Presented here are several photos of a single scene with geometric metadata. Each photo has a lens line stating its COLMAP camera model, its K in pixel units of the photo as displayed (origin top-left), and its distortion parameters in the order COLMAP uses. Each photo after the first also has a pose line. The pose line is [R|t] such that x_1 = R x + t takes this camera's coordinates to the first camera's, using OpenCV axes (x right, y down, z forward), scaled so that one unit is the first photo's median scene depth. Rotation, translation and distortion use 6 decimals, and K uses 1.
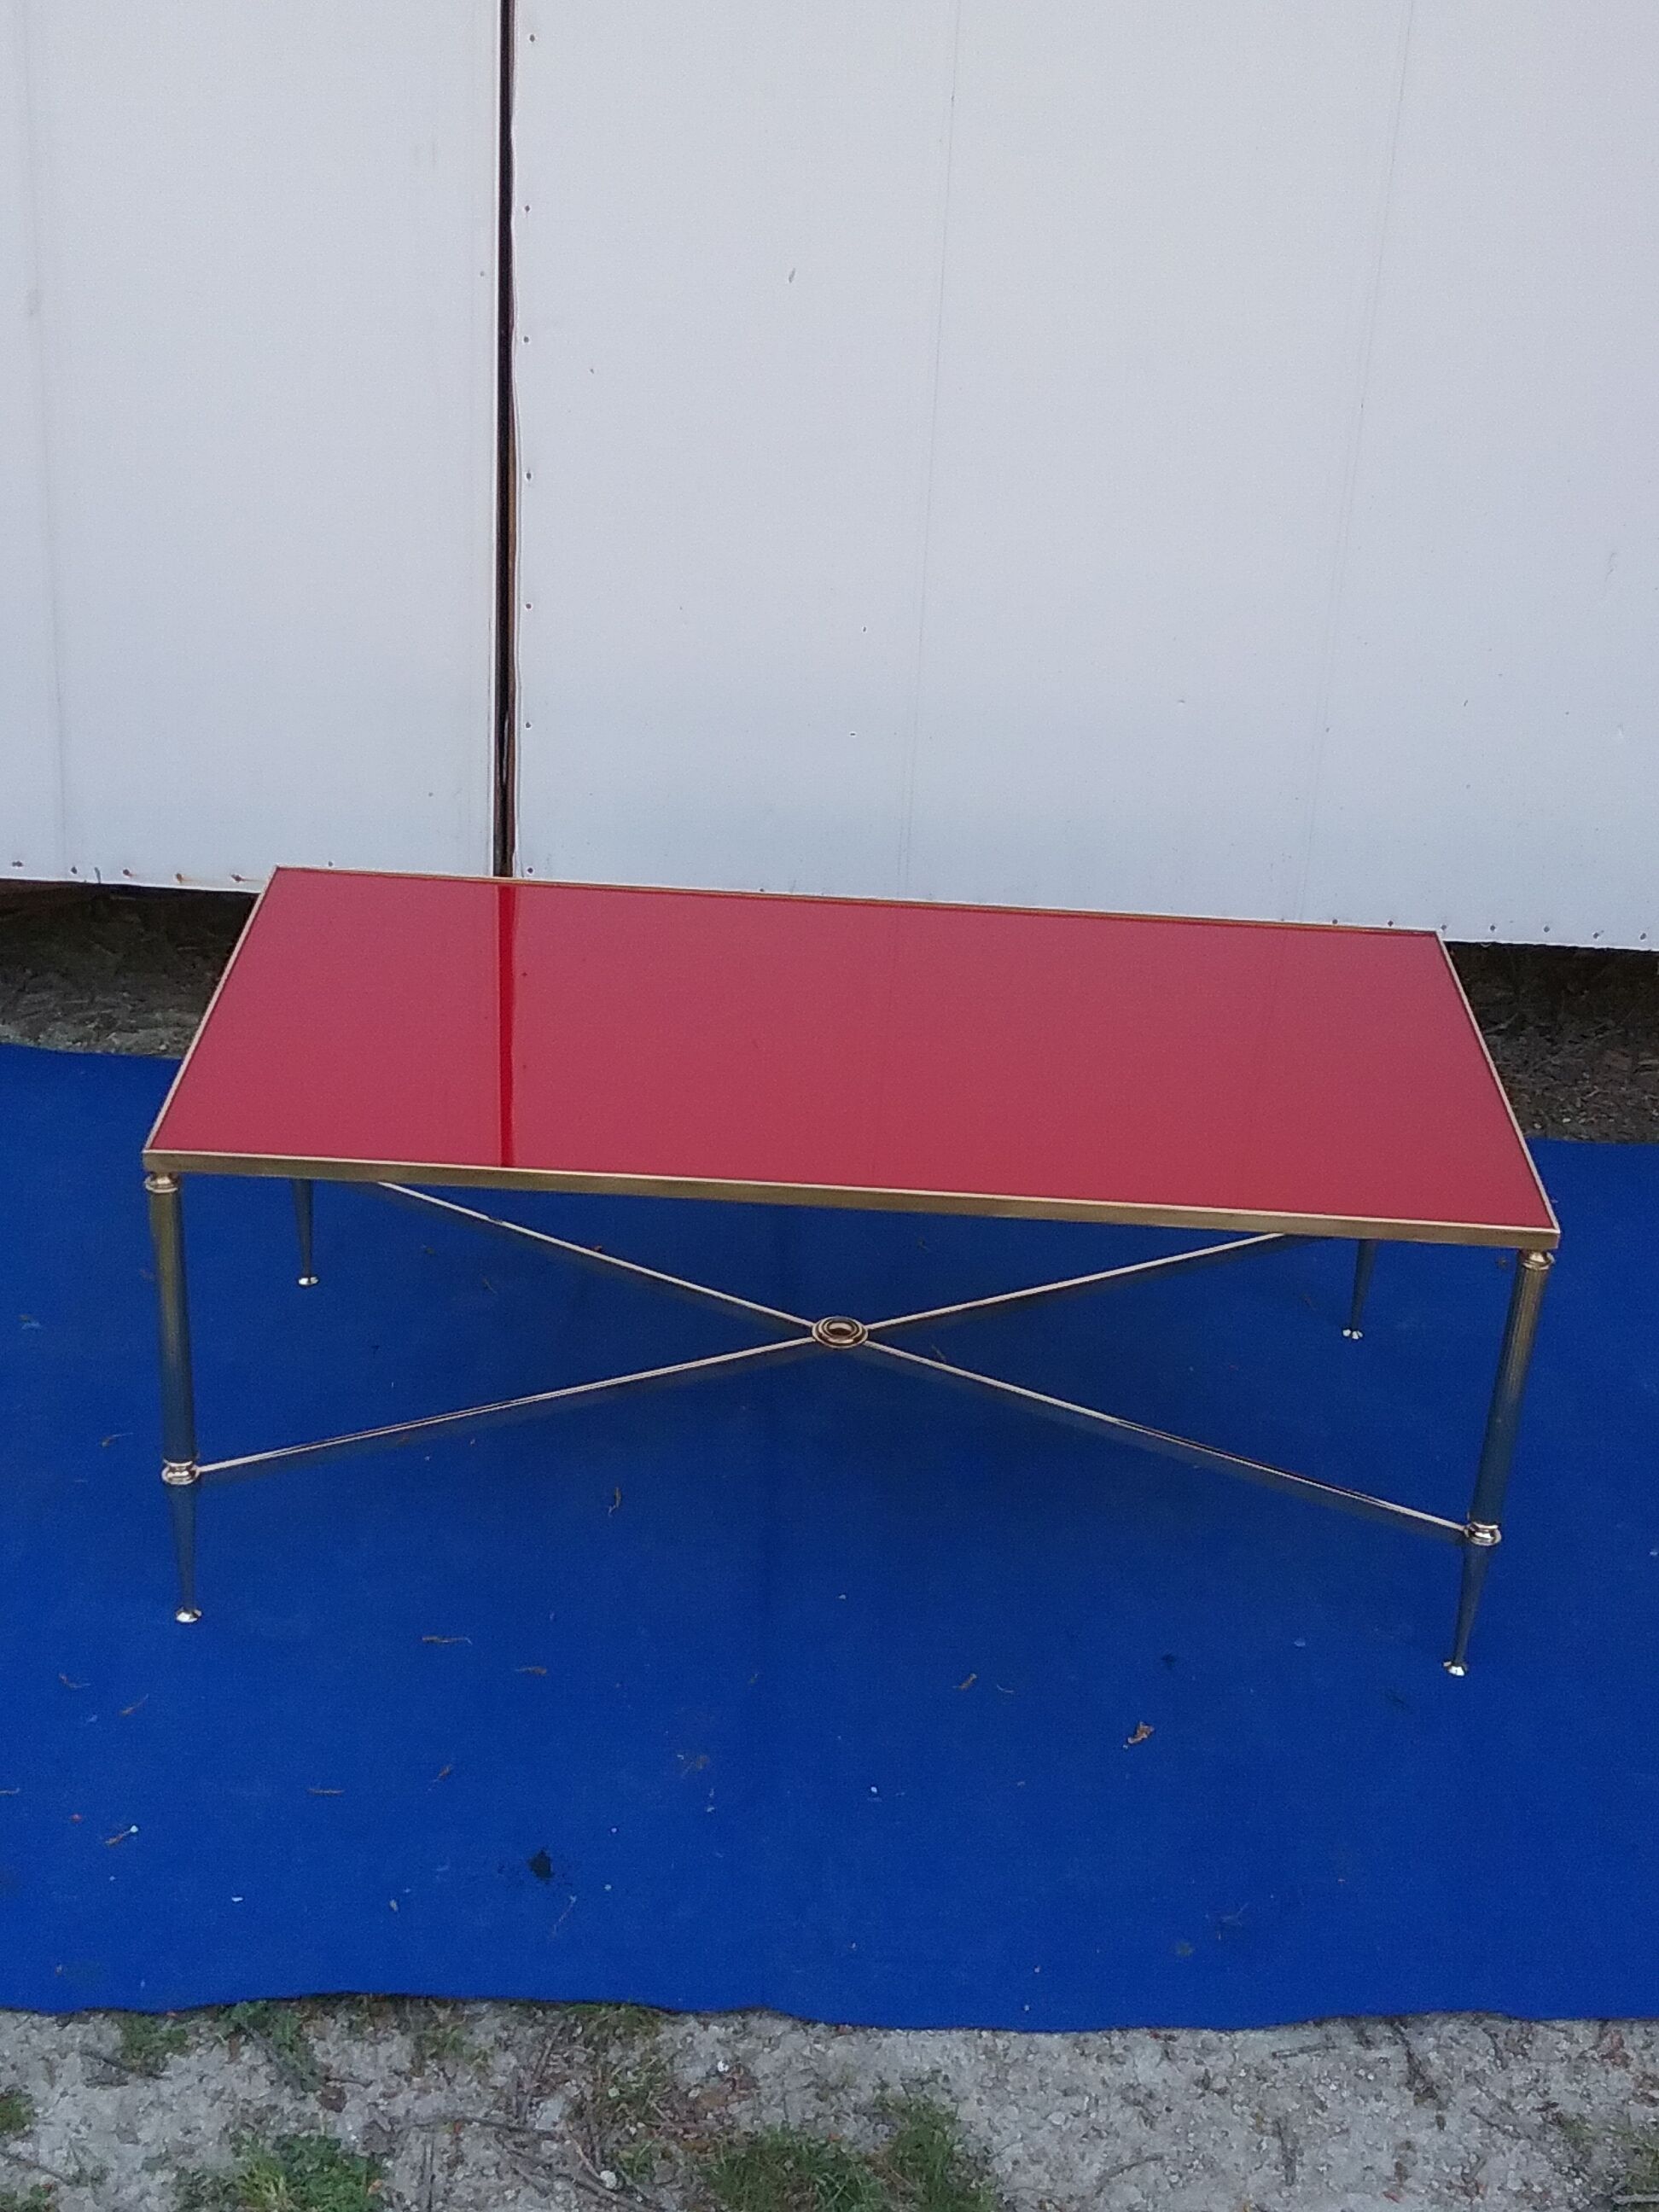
lens RADIAL K [[2884.1, 0, 829.5], [0, 2884.1, 1106.0], [0, 0, 1]] dist [0.105215, -0.250152]
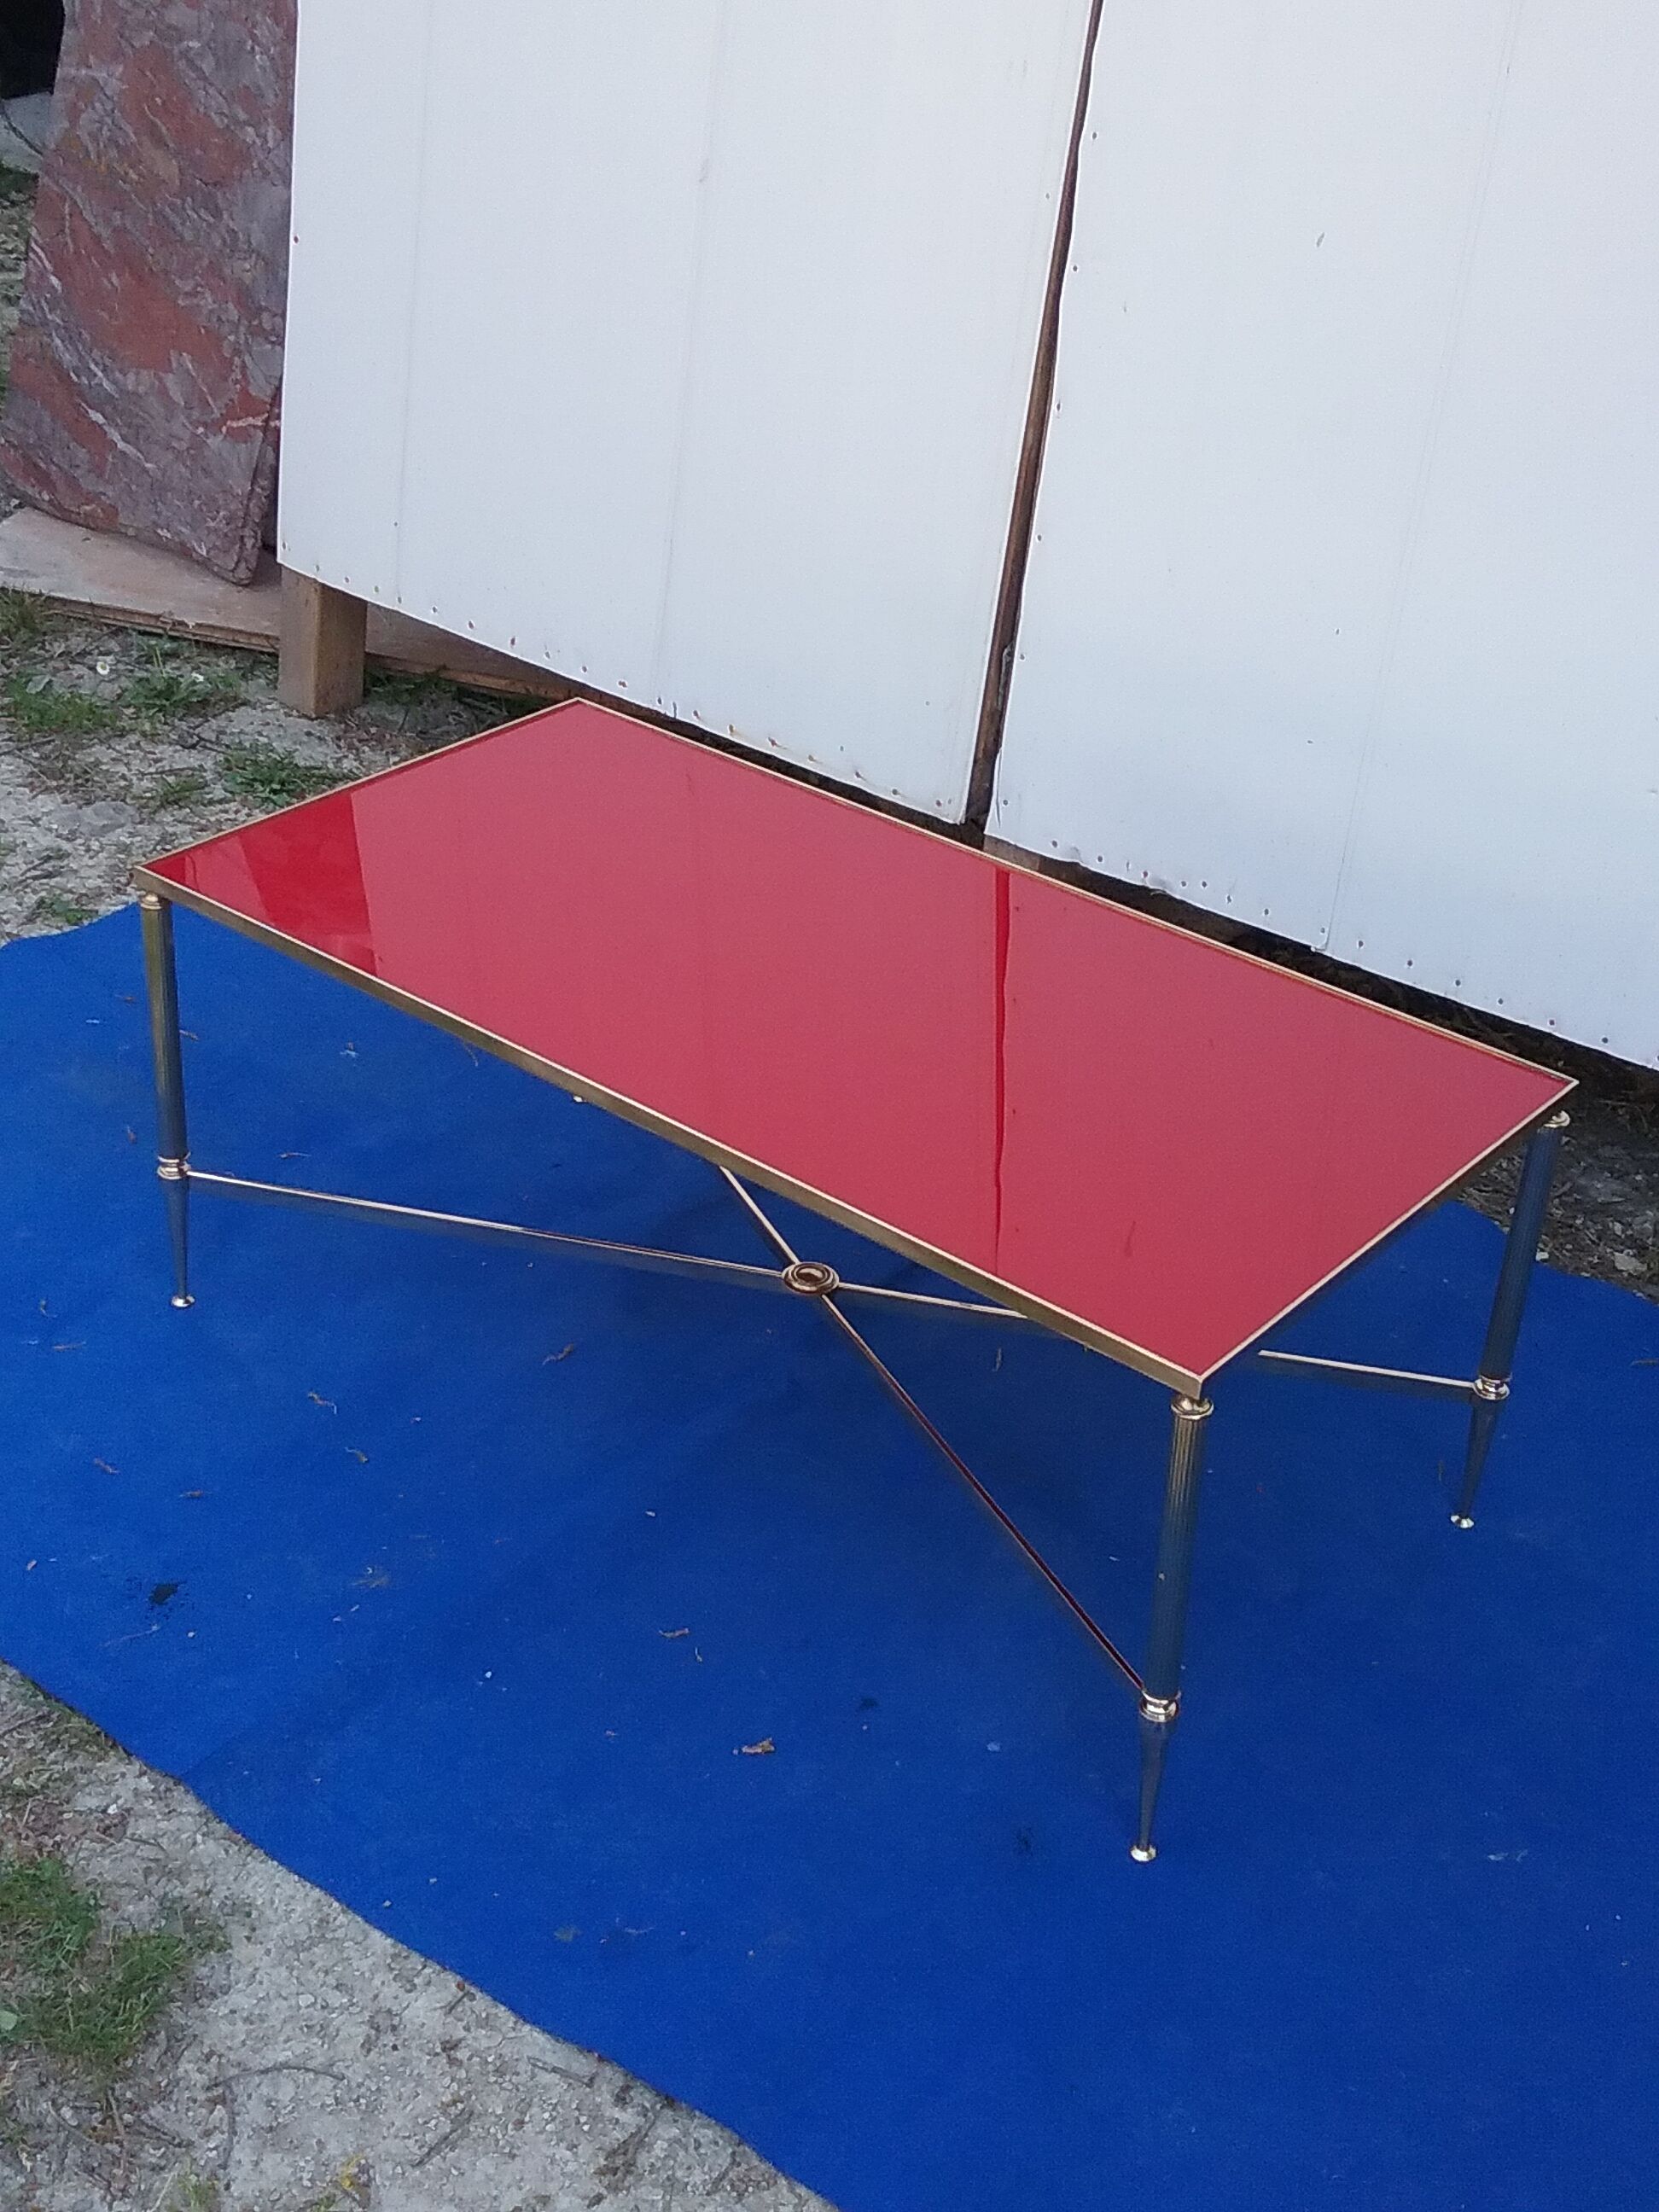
lens RADIAL K [[2884.1, 0, 829.5], [0, 2884.1, 1106.0], [0, 0, 1]] dist [0.105215, -0.250152]
pose [[0.785001, 0.304134, -0.539700, 0.657104], [-0.303815, 0.948235, 0.092450, -0.087278], [0.539880, 0.091395, 0.836765, 0.235154]]
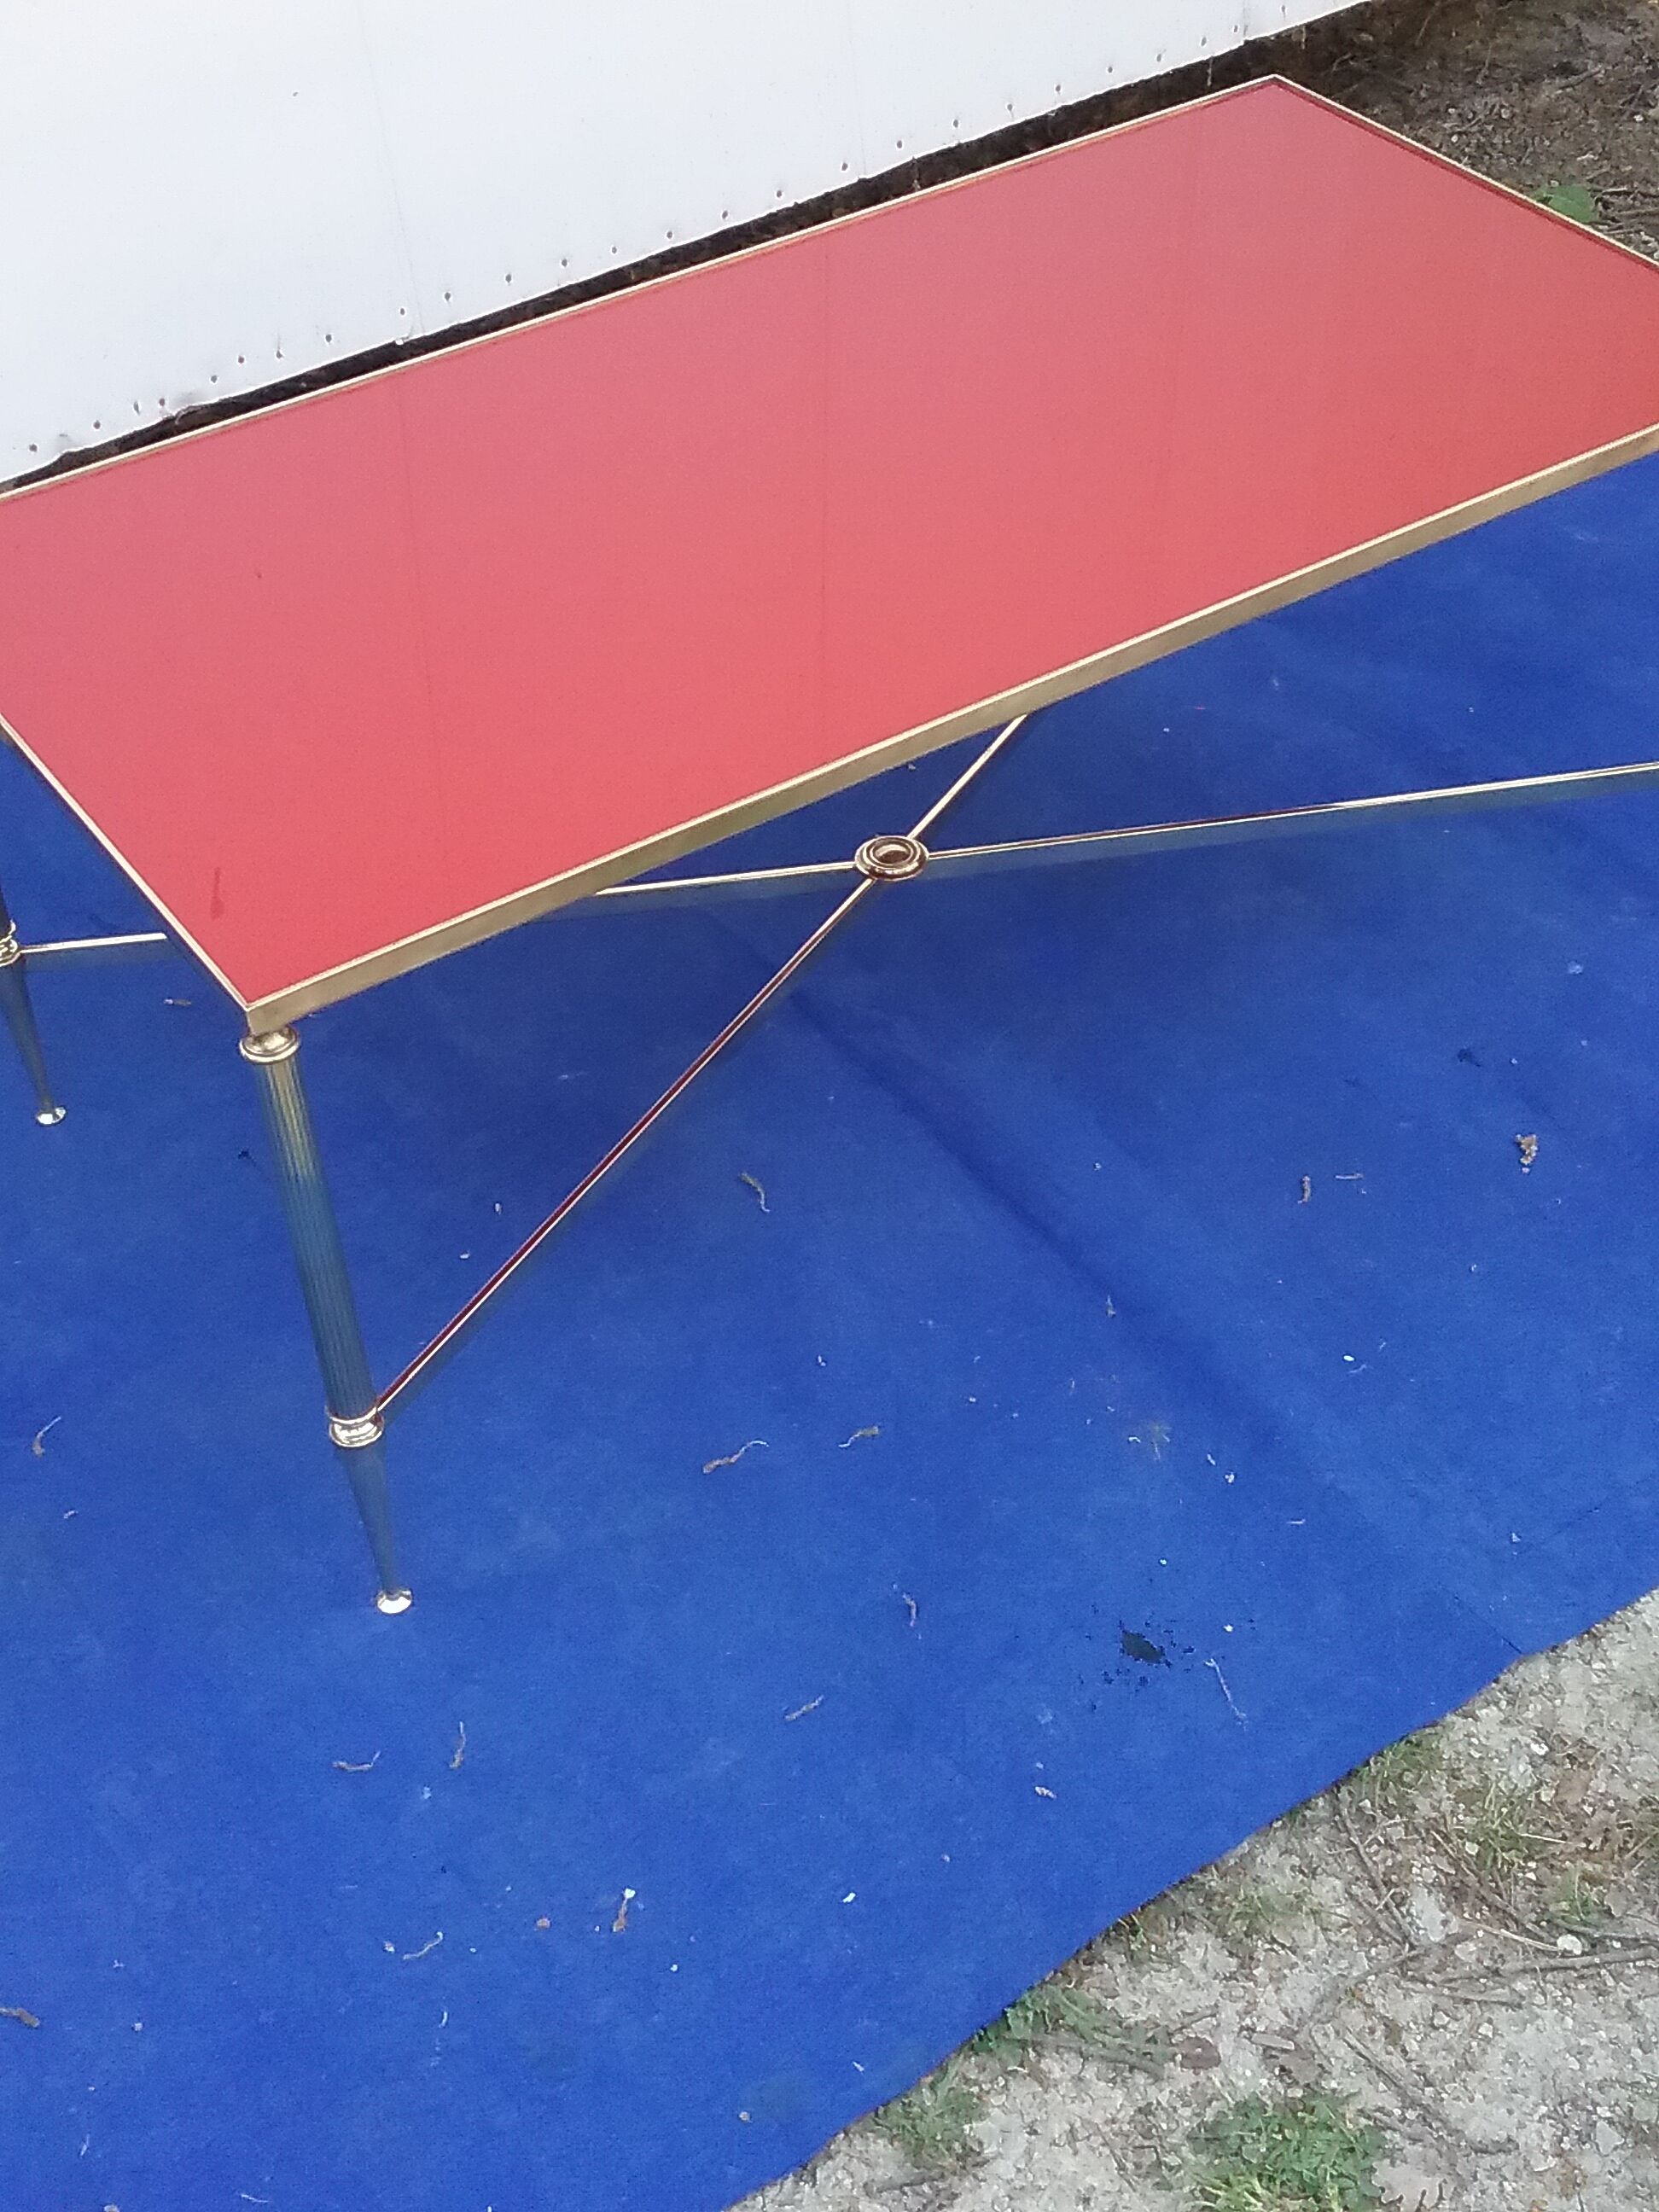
lens RADIAL K [[3132.6, 0, 829.5], [0, 3132.6, 1106.0], [0, 0, 1]] dist [0.070714, -0.088849]
pose [[0.823847, -0.432748, 0.366067, -0.424845], [0.346802, 0.895685, 0.278348, -0.121698], [-0.448335, -0.102363, 0.887985, 0.356887]]
